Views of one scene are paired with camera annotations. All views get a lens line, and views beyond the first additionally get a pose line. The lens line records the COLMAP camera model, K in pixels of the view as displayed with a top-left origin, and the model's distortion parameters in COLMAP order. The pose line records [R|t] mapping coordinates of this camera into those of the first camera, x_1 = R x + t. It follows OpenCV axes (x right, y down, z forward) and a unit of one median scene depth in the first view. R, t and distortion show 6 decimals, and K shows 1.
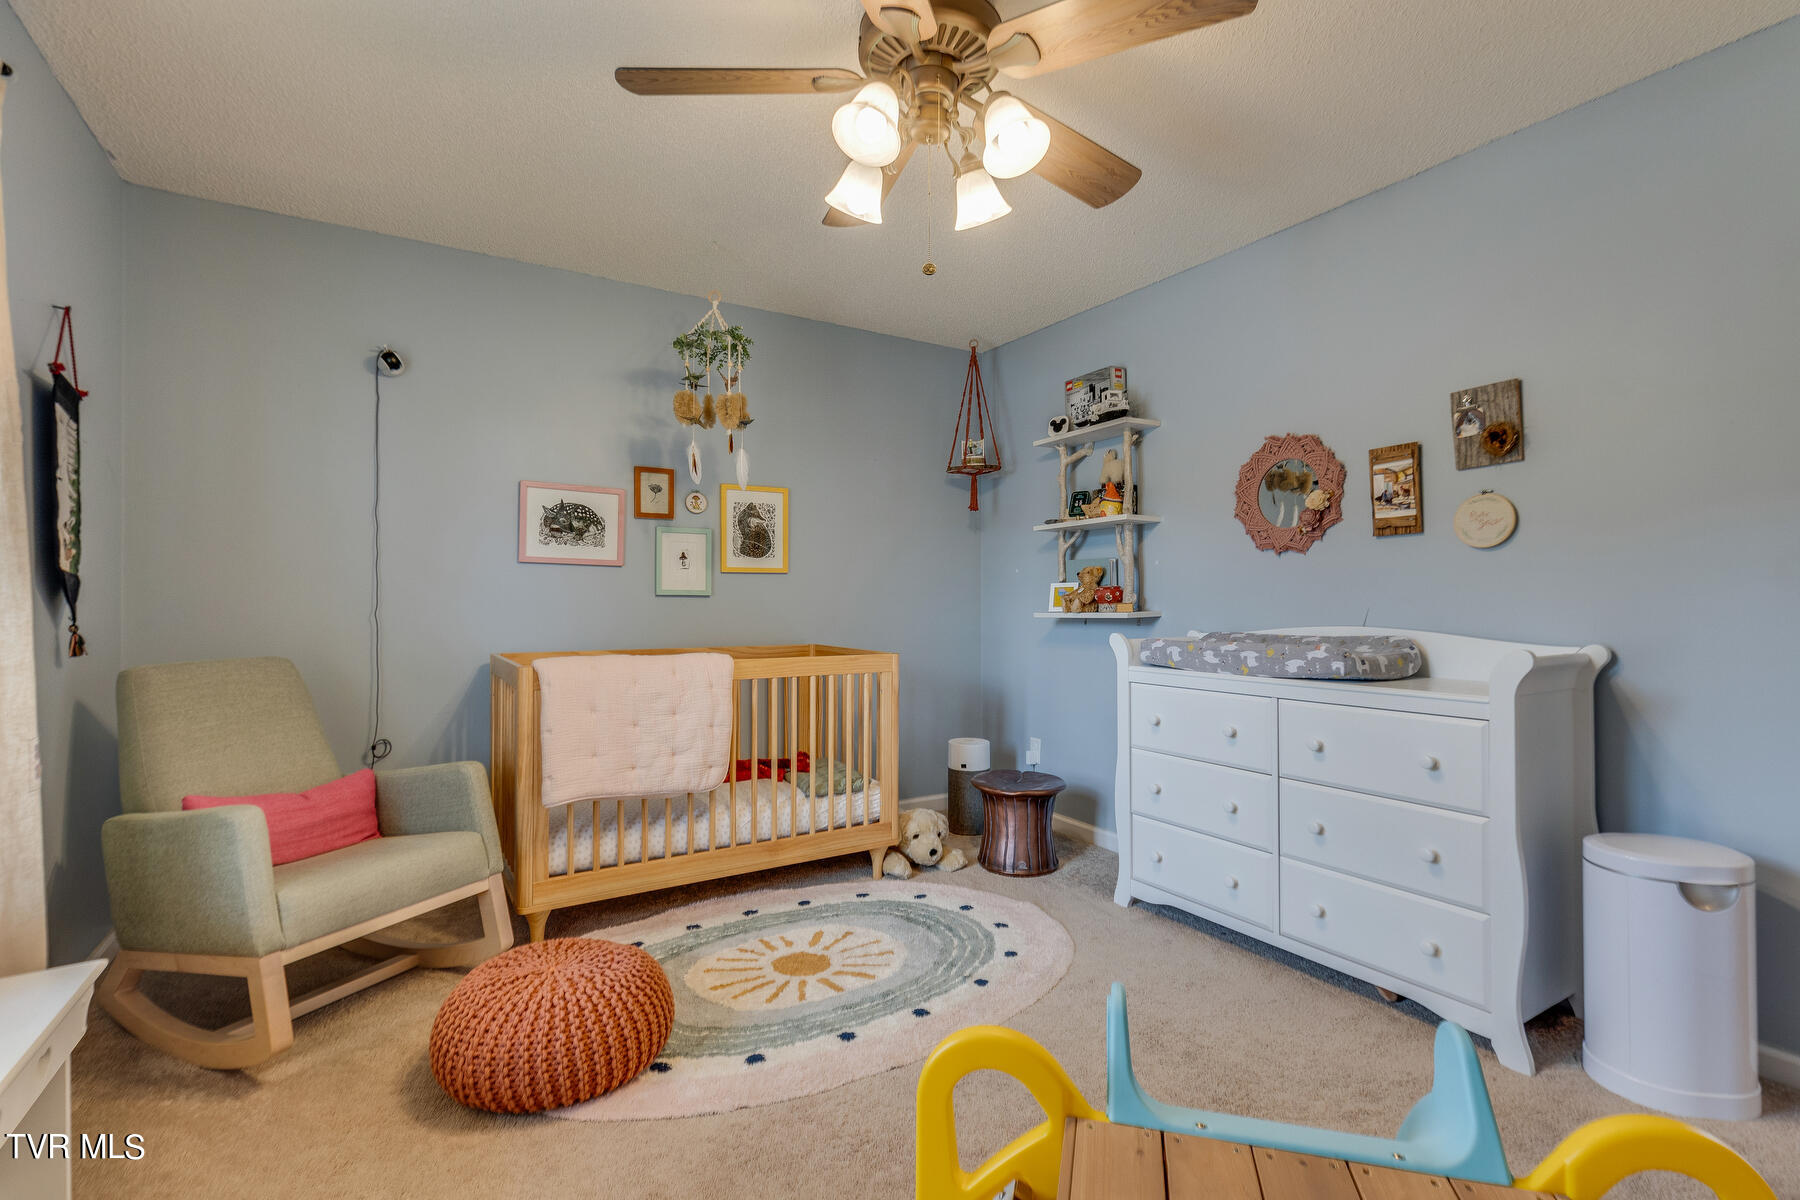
lens RADIAL K [[824.0, 0, 911.7], [0, 824.0, 596.6], [0, 0, 1]] dist [0.012654, -0.000163]
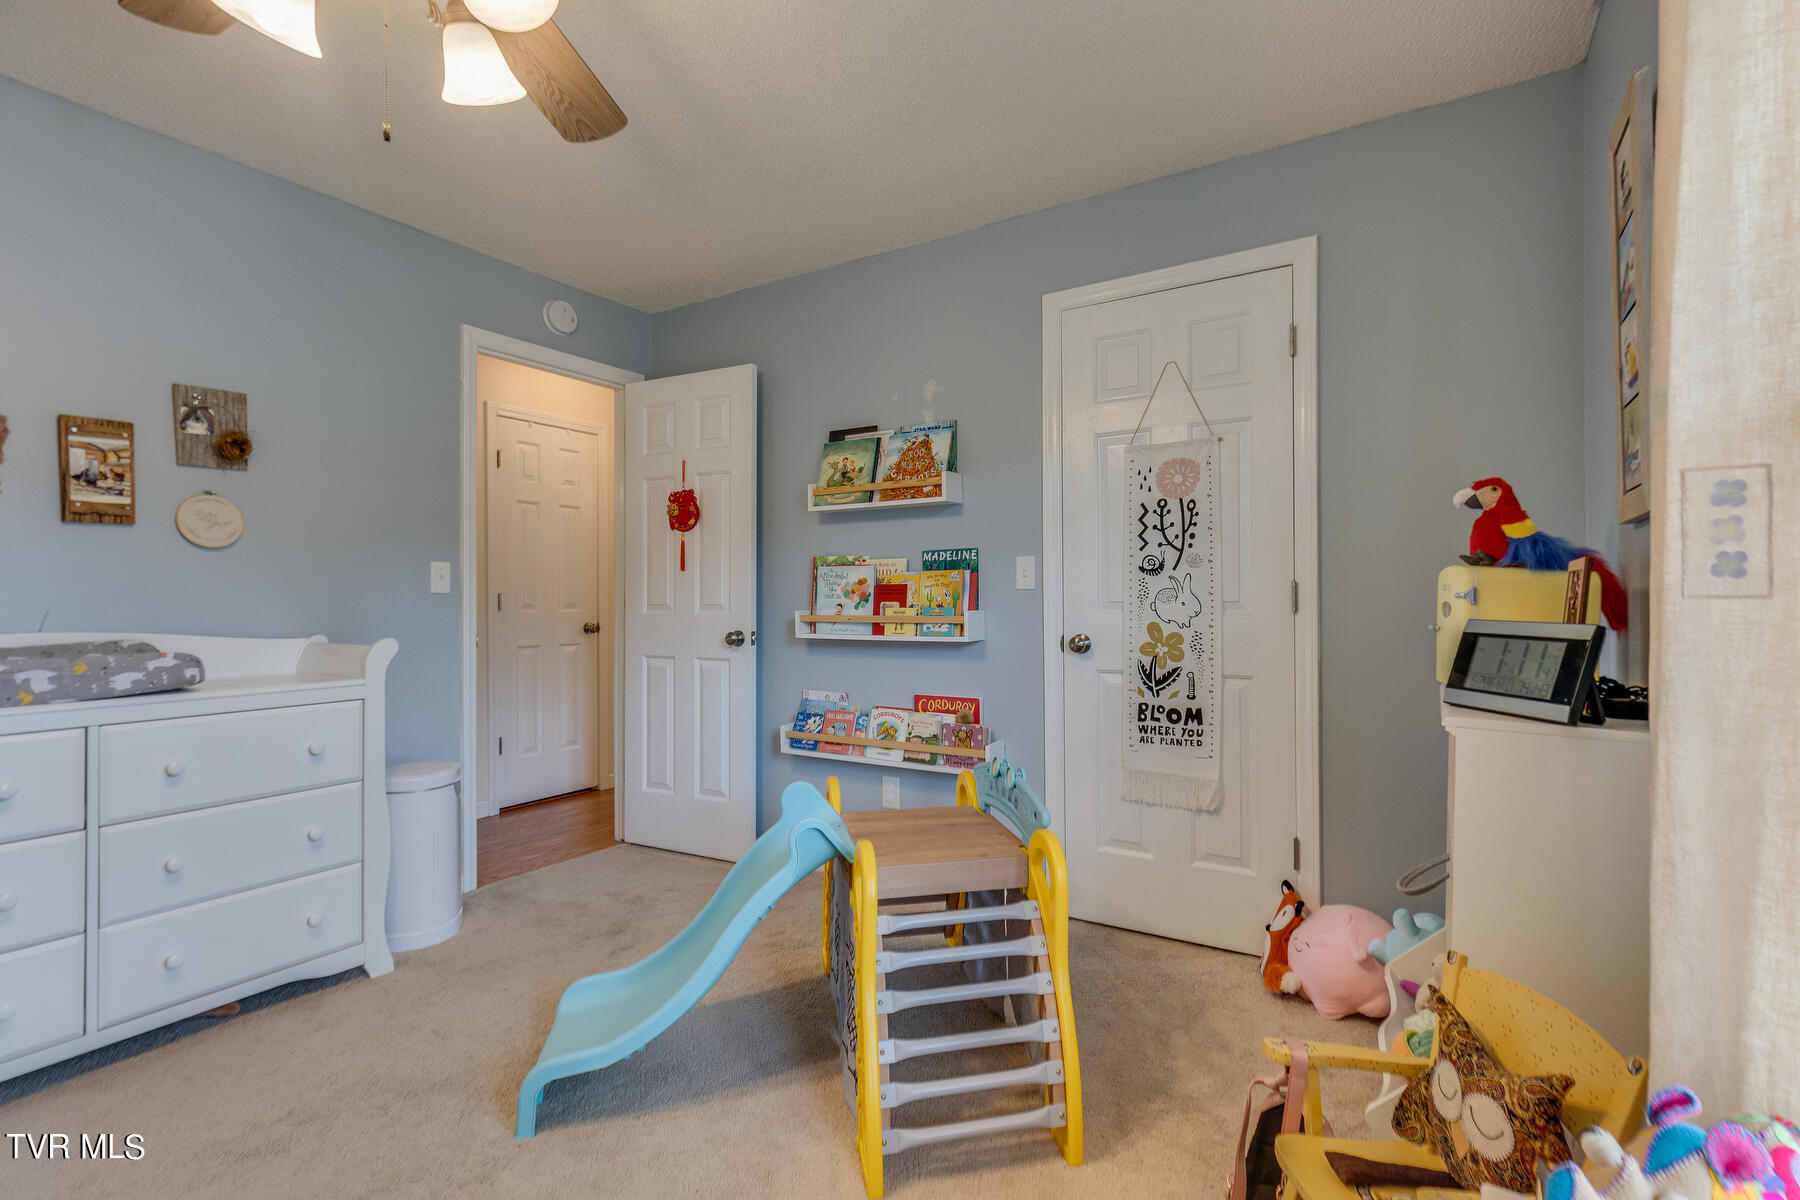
lens RADIAL K [[824.0, 0, 911.7], [0, 824.0, 596.6], [0, 0, 1]] dist [0.012654, -0.000163]
pose [[-0.434464, 0.001623, 0.900688, -0.570849], [-0.002557, 0.999992, -0.003035, 0.002164], [-0.900685, -0.003622, -0.434457, 0.628640]]
